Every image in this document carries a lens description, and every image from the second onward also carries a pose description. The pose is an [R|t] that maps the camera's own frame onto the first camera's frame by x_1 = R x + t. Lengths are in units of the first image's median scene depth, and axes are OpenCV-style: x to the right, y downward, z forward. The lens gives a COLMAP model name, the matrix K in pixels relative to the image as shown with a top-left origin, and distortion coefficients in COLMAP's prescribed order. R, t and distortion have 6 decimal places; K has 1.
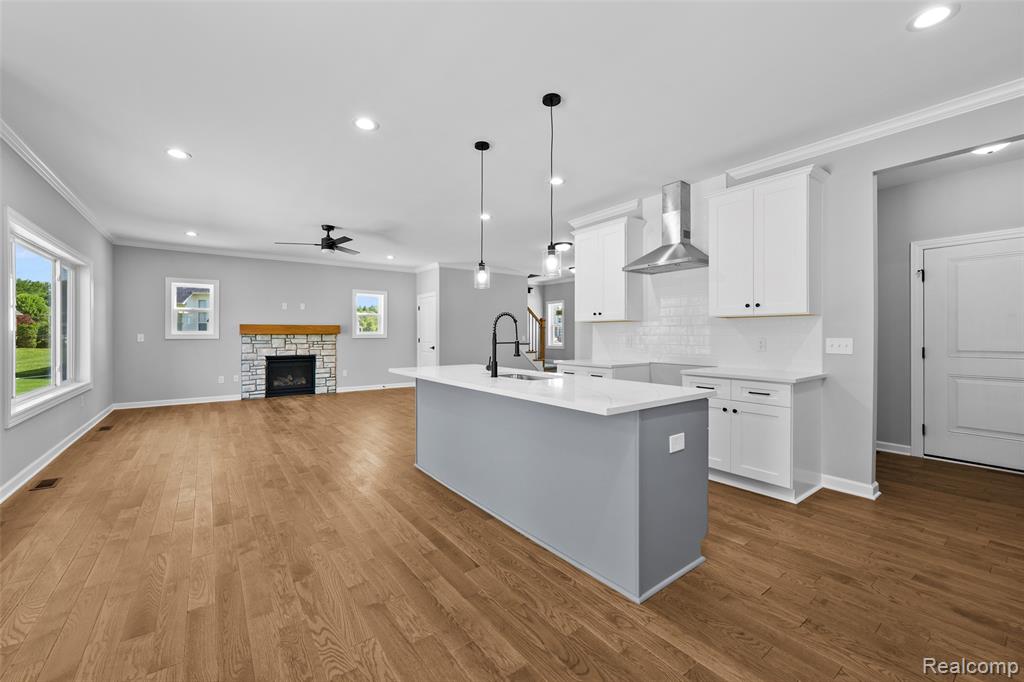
lens RADIAL K [[411.8, 0, 514.4], [0, 411.8, 334.6], [0, 0, 1]] dist [-0.003018, 0.000196]
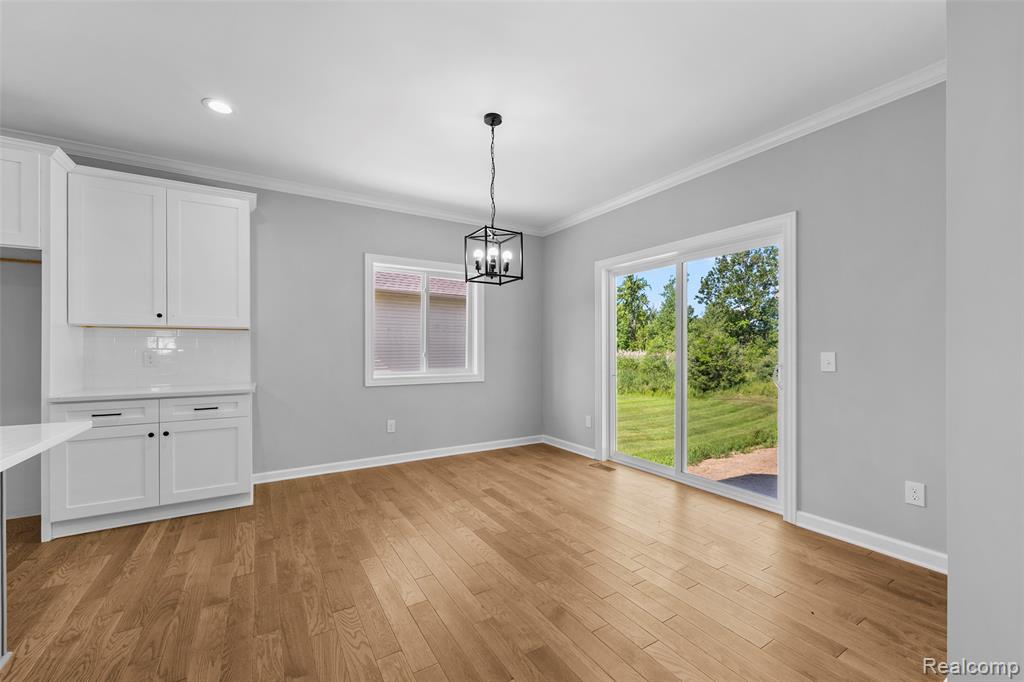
lens RADIAL K [[411.8, 0, 509.5], [0, 411.8, 348.4], [0, 0, 1]] dist [-0.003018, 0.000196]
pose [[-0.995272, 0.000203, 0.097131, -0.209751], [0.000010, 0.999998, -0.001981, 0.000935], [-0.097131, -0.001971, -0.995270, 0.442251]]
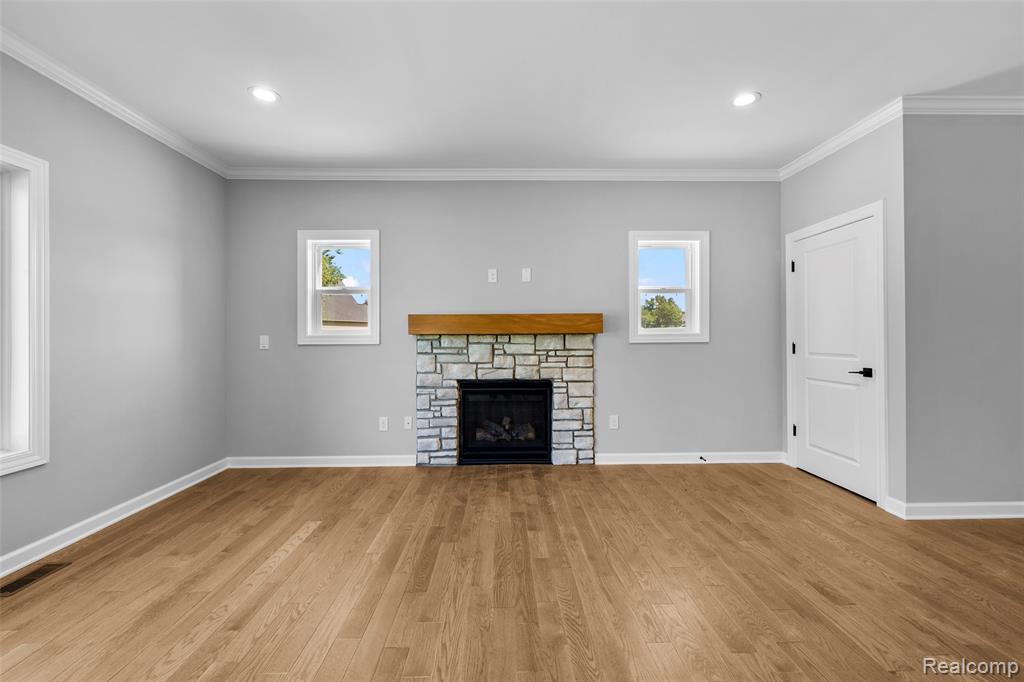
lens RADIAL K [[411.8, 0, 507.5], [0, 411.8, 335.6], [0, 0, 1]] dist [-0.003018, 0.000196]
pose [[0.809698, -0.006267, -0.586813, -0.284621], [0.003949, 0.999979, -0.005230, 0.003198], [0.586833, 0.001917, 0.809706, 0.671117]]
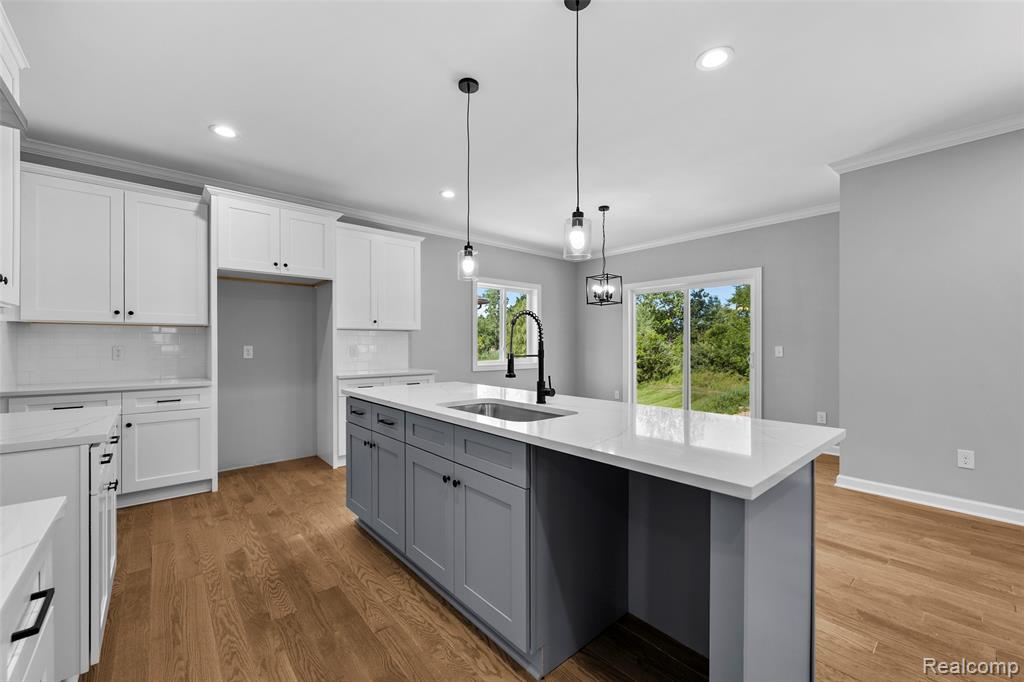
lens RADIAL K [[411.8, 0, 513.5], [0, 411.8, 344.0], [0, 0, 1]] dist [-0.003018, 0.000196]
pose [[-0.997759, -0.000154, -0.066909, 0.018938], [-0.000047, 0.999999, -0.001610, 0.000917], [0.066909, -0.001603, -0.997758, 0.686951]]
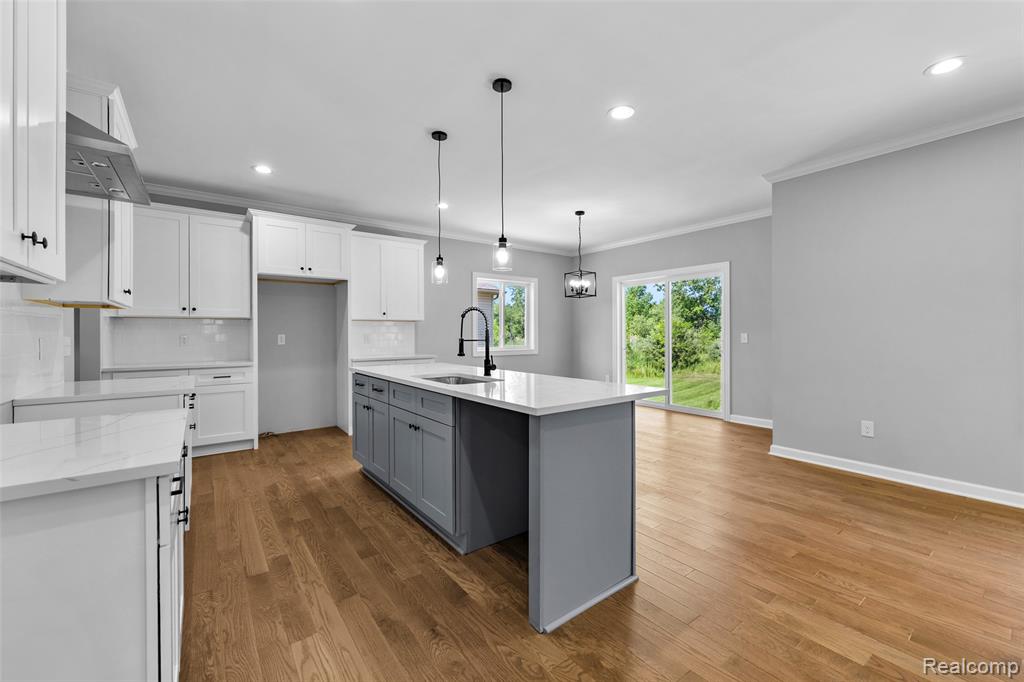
lens RADIAL K [[411.8, 0, 511.6], [0, 411.8, 333.7], [0, 0, 1]] dist [-0.003018, 0.000196]
pose [[-0.999987, 0.003303, 0.003858, -0.043642], [0.003305, 0.999994, 0.000674, 0.002169], [-0.003856, 0.000687, -0.999992, 0.788099]]
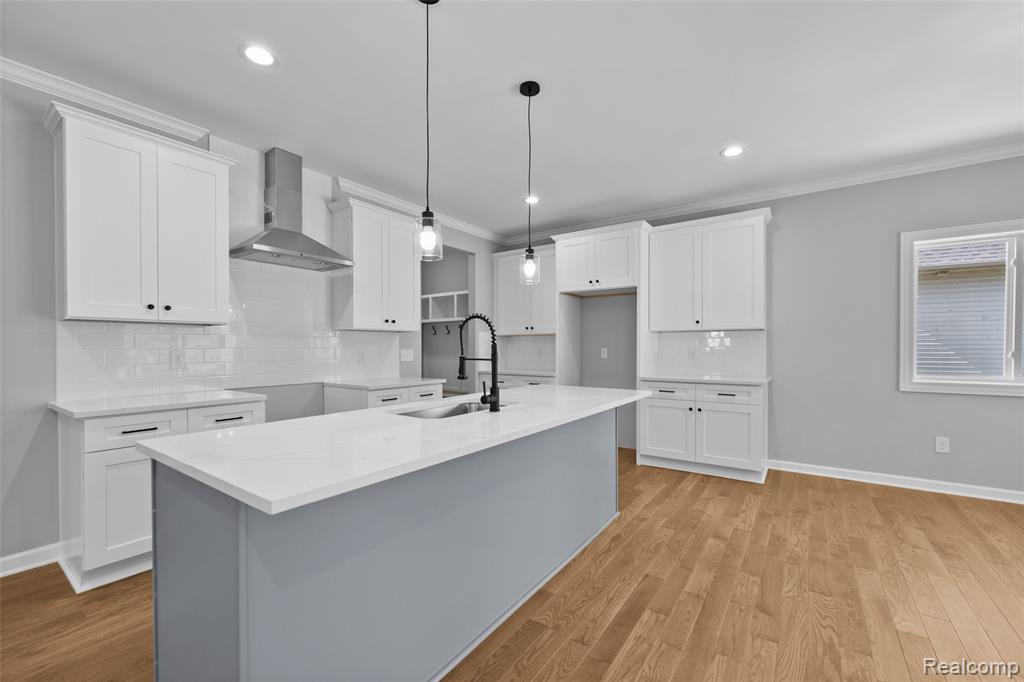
lens RADIAL K [[411.8, 0, 516.9], [0, 411.8, 353.3], [0, 0, 1]] dist [-0.003018, 0.000196]
pose [[-0.306553, -0.013169, 0.951763, -0.275679], [0.002015, 0.999893, 0.014484, 0.000515], [-0.951852, 0.006358, -0.306493, 0.469050]]
